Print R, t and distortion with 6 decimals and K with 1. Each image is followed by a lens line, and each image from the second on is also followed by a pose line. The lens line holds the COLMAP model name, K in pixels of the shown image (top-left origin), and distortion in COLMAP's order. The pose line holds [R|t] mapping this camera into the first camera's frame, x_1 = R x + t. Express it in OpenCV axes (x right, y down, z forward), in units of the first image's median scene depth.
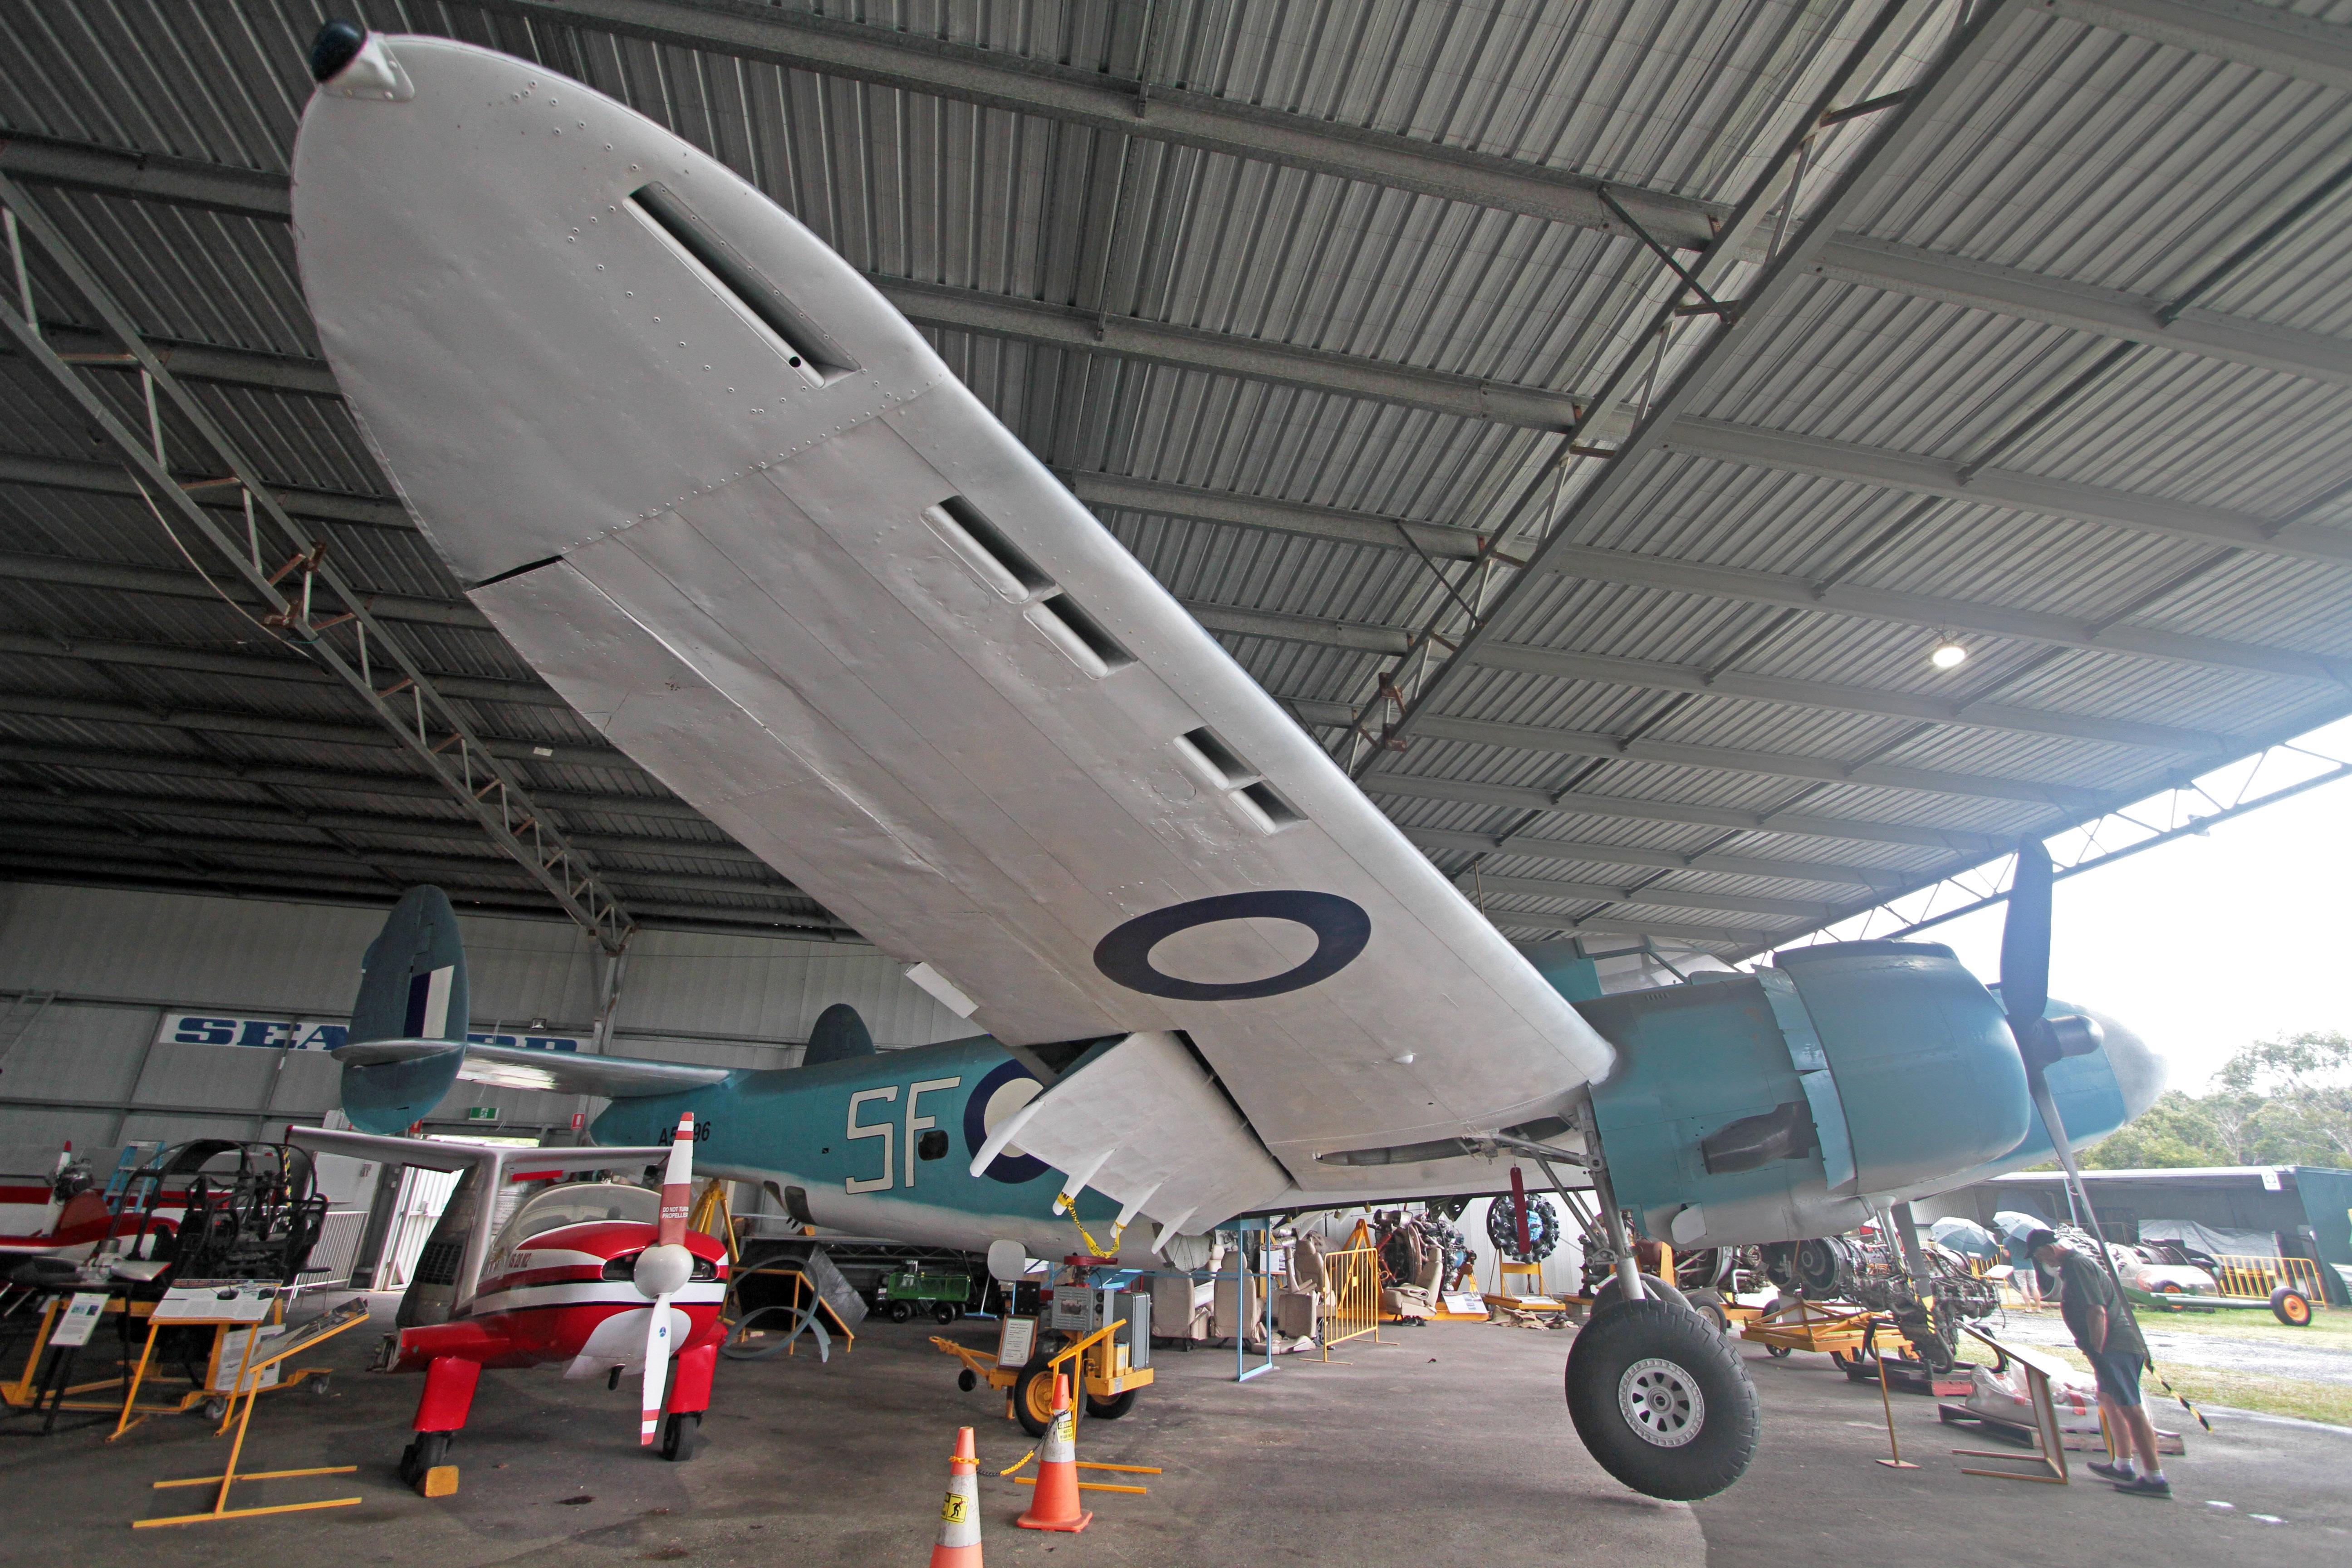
lens RADIAL K [[1087.2, 0, 1172.5], [0, 1087.2, 780.4], [0, 0, 1]] dist [-0.015504, 0.000695]
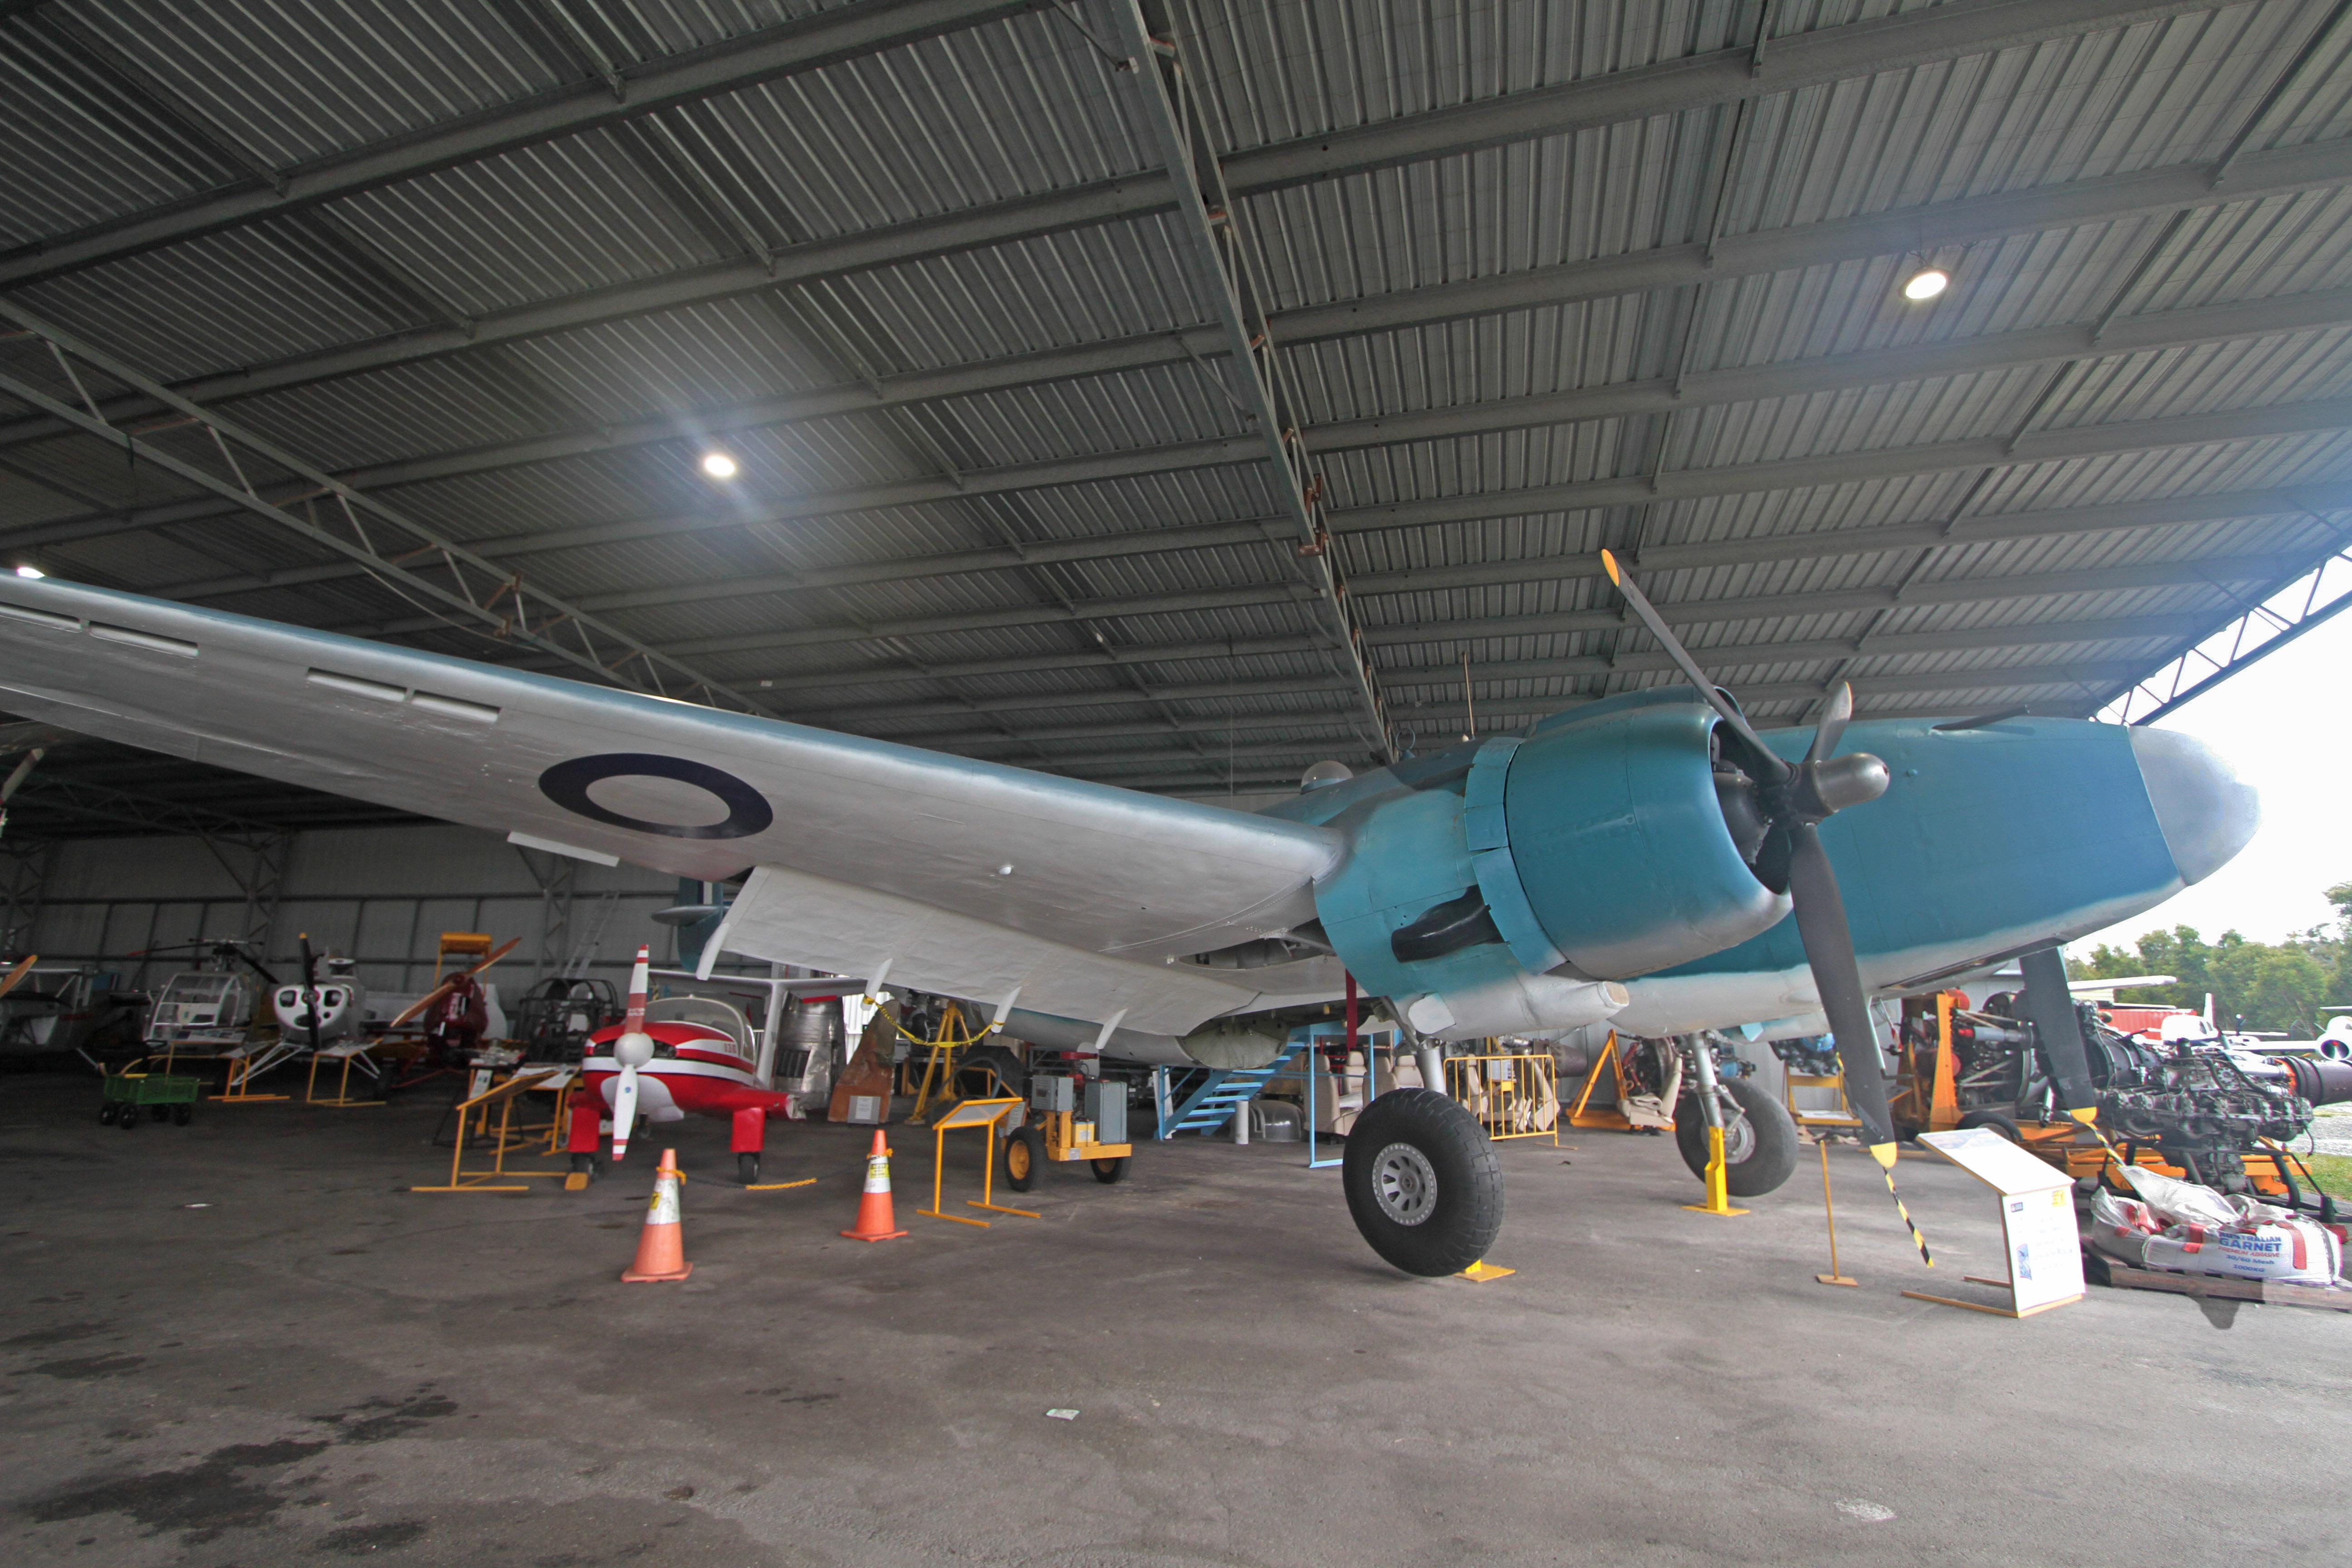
lens RADIAL K [[1087.2, 0, 1162.7], [0, 1087.2, 787.3], [0, 0, 1]] dist [-0.015504, 0.000695]
pose [[0.884093, -0.108603, -0.454516, 0.697245], [0.176087, 0.978350, 0.108743, 0.062685], [0.432866, -0.176174, 0.884076, 0.072229]]
